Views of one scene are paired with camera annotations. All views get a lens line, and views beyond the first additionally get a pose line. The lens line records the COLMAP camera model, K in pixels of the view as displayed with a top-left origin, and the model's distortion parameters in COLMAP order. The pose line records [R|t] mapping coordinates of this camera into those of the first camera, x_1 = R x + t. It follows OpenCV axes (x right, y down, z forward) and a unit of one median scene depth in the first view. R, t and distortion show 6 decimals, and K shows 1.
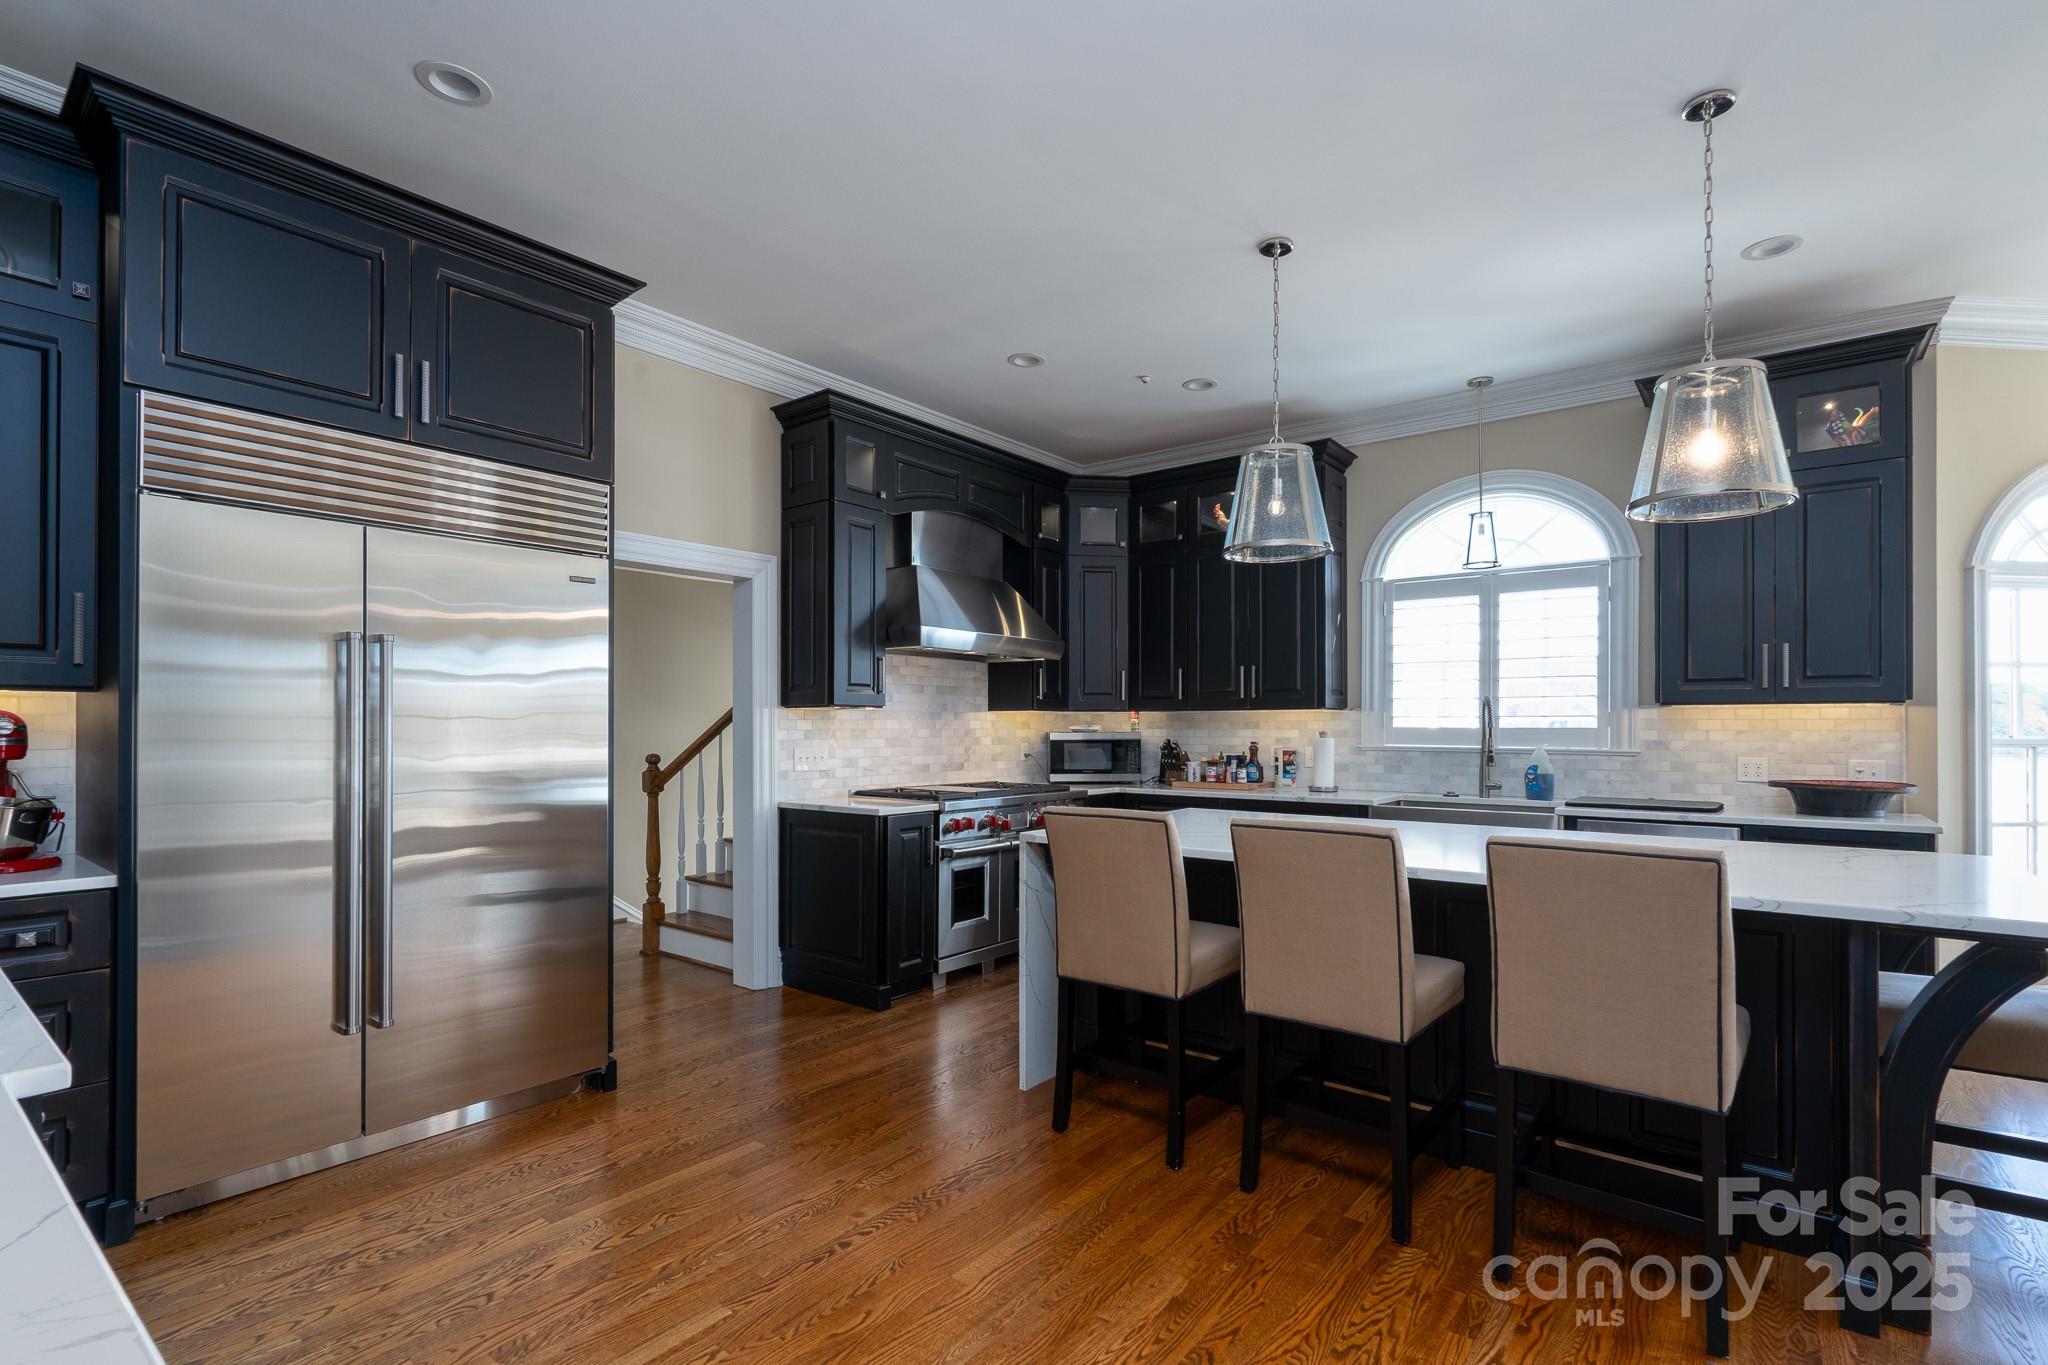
lens RADIAL K [[967.2, 0, 1054.4], [0, 967.2, 711.2], [0, 0, 1]] dist [-0.001655, 0.000077]
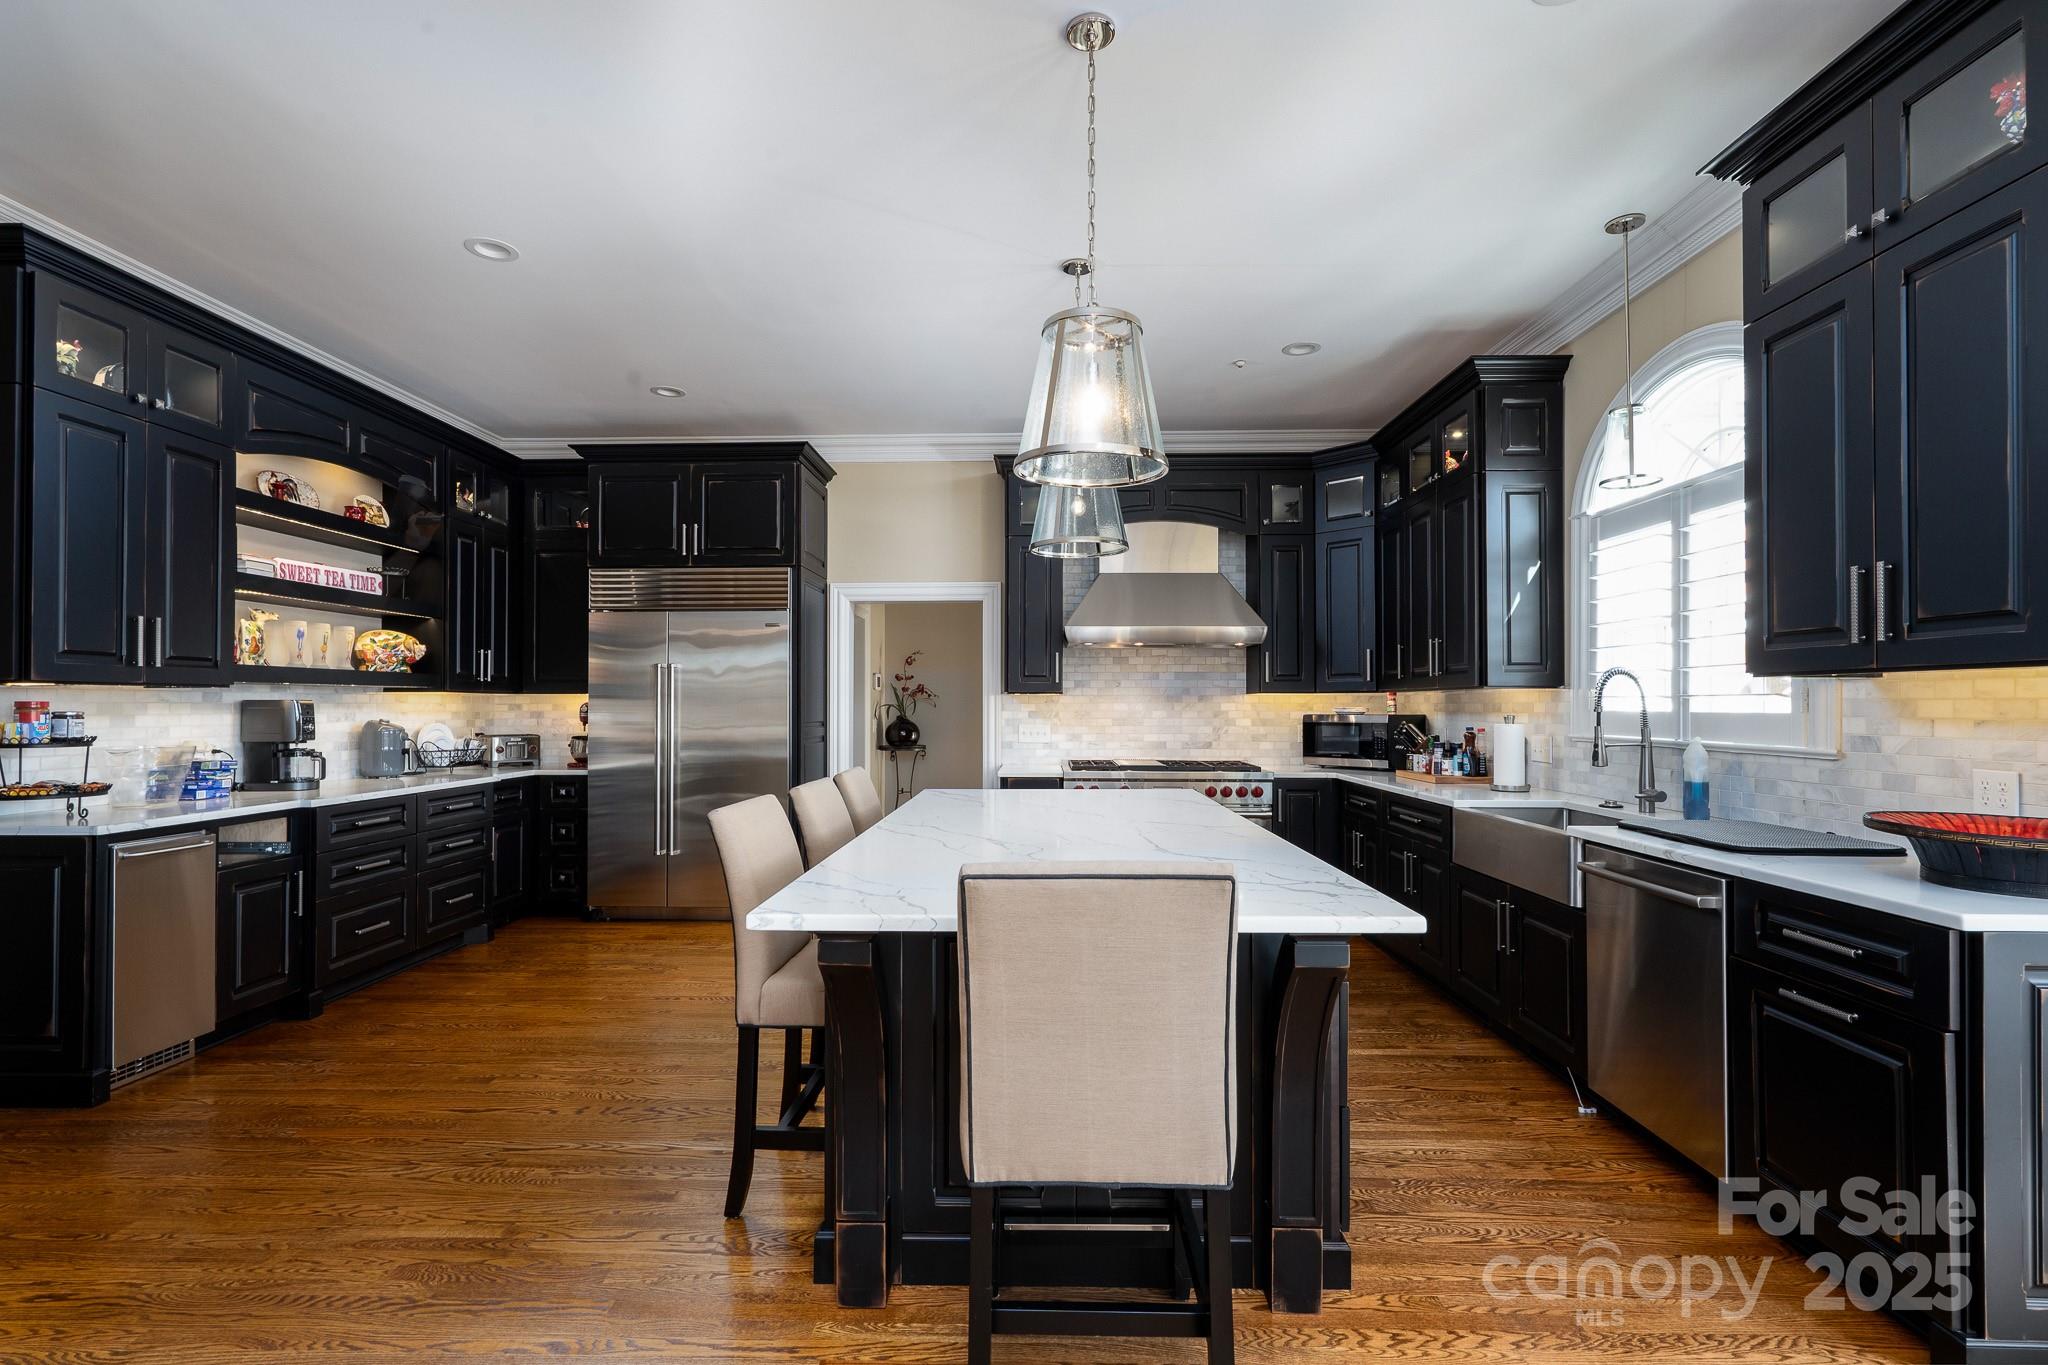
lens RADIAL K [[948.0, 0, 1013.6], [0, 948.0, 694.3], [0, 0, 1]] dist [0.000261, 0.000339]
pose [[0.586842, -0.009885, -0.809641, 0.693365], [0.011818, 0.999924, -0.003642, 0.001252], [0.809615, -0.007432, 0.586914, 0.214722]]
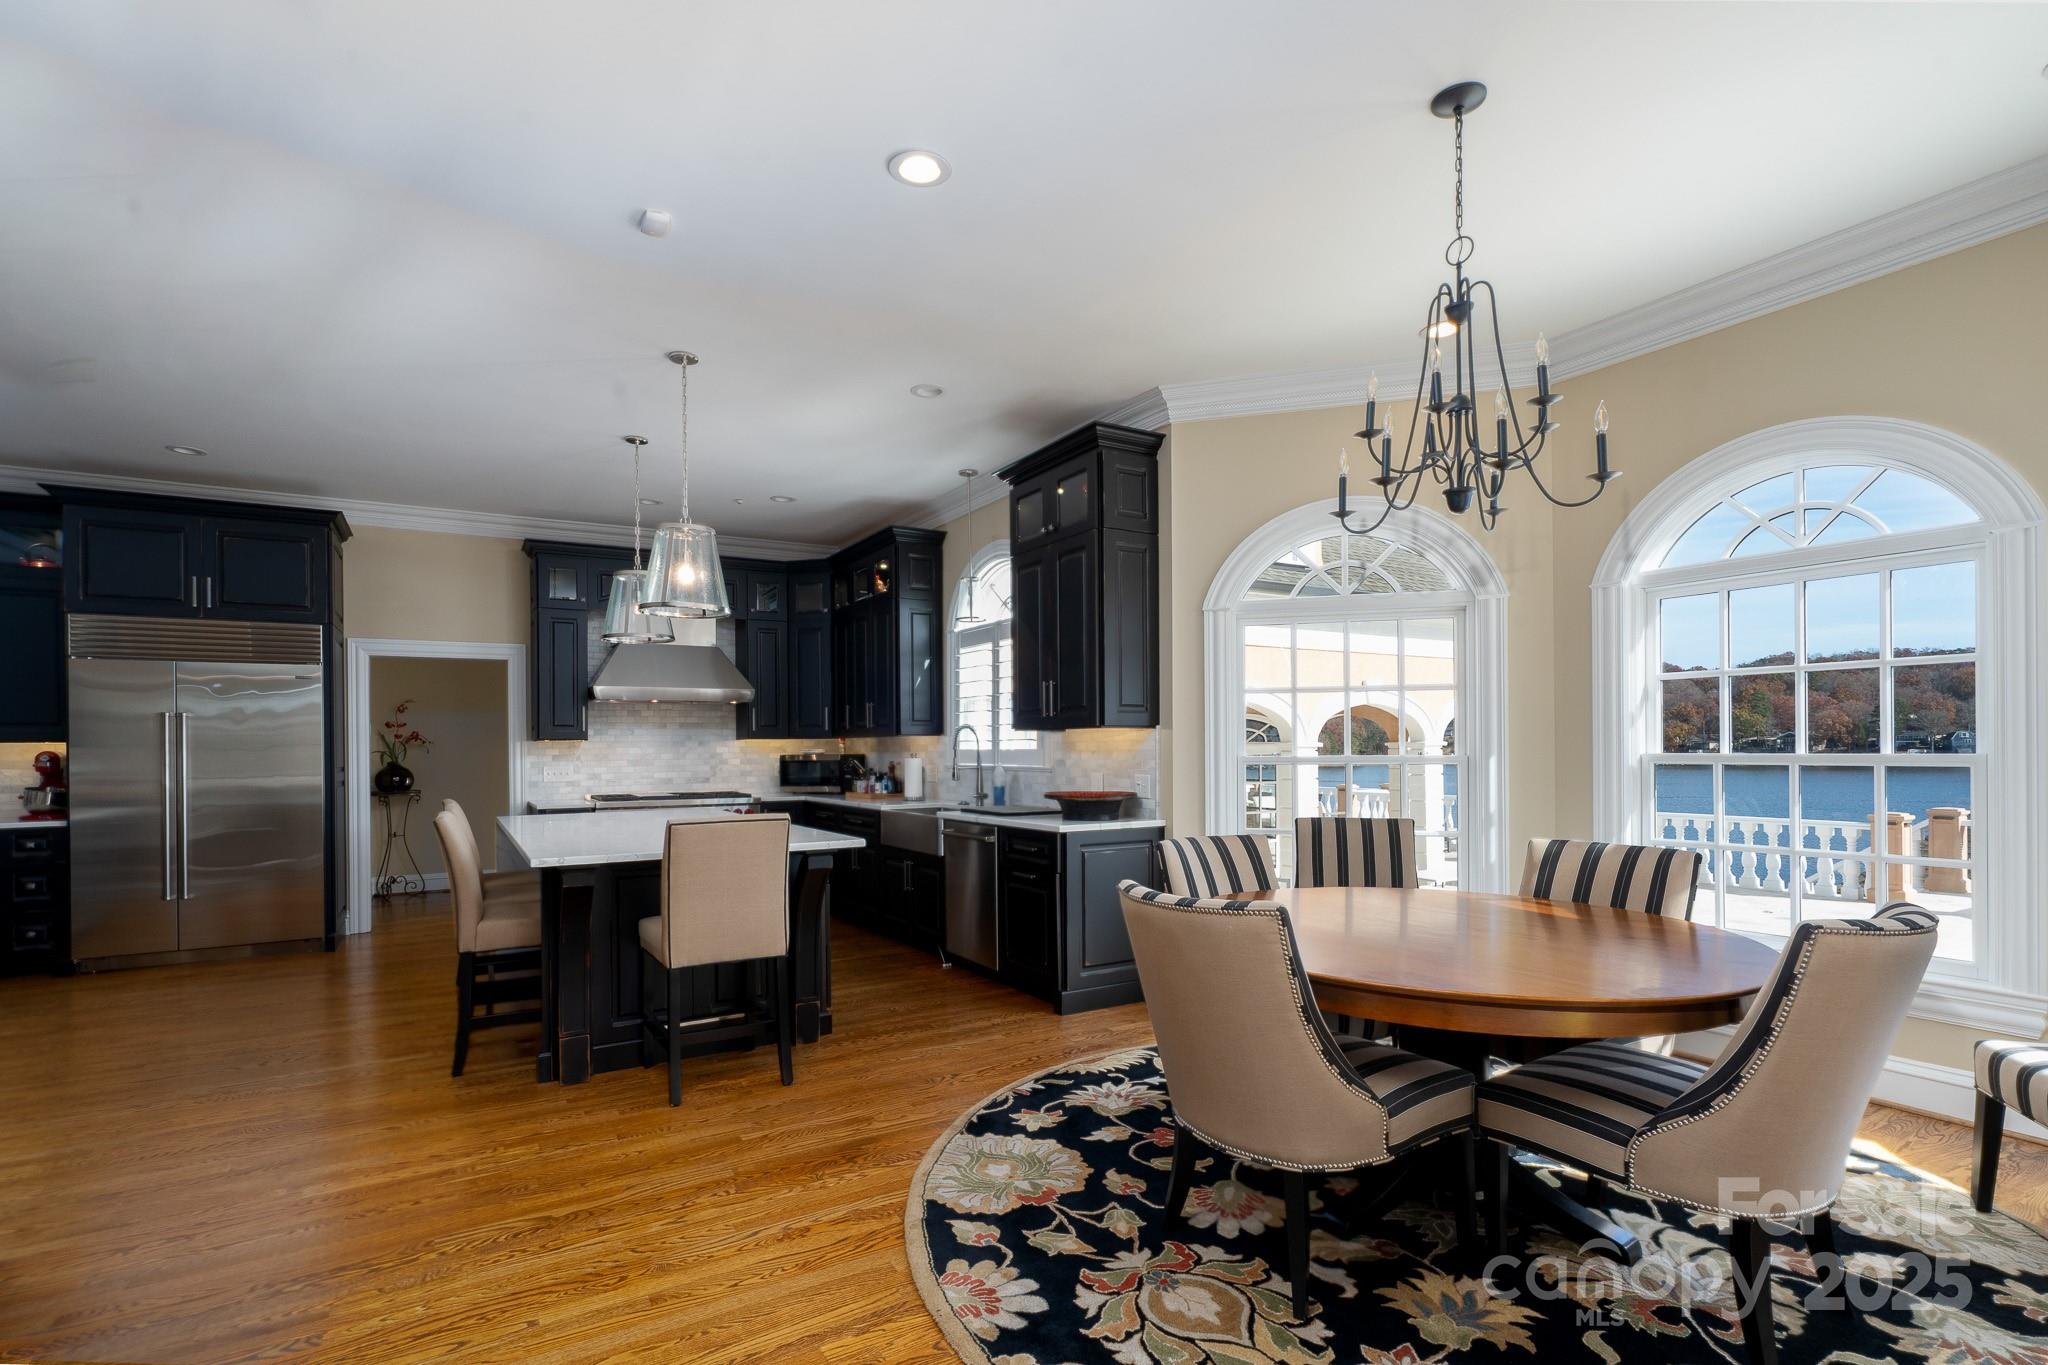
lens RADIAL K [[983.7, 0, 1006.6], [0, 983.7, 736.7], [0, 0, 1]] dist [0.002455, 0.000416]
pose [[0.925126, -0.013607, -0.379417, 0.909205], [0.015563, 0.999877, 0.002087, -0.001470], [0.379342, -0.007836, 0.925223, -0.153528]]
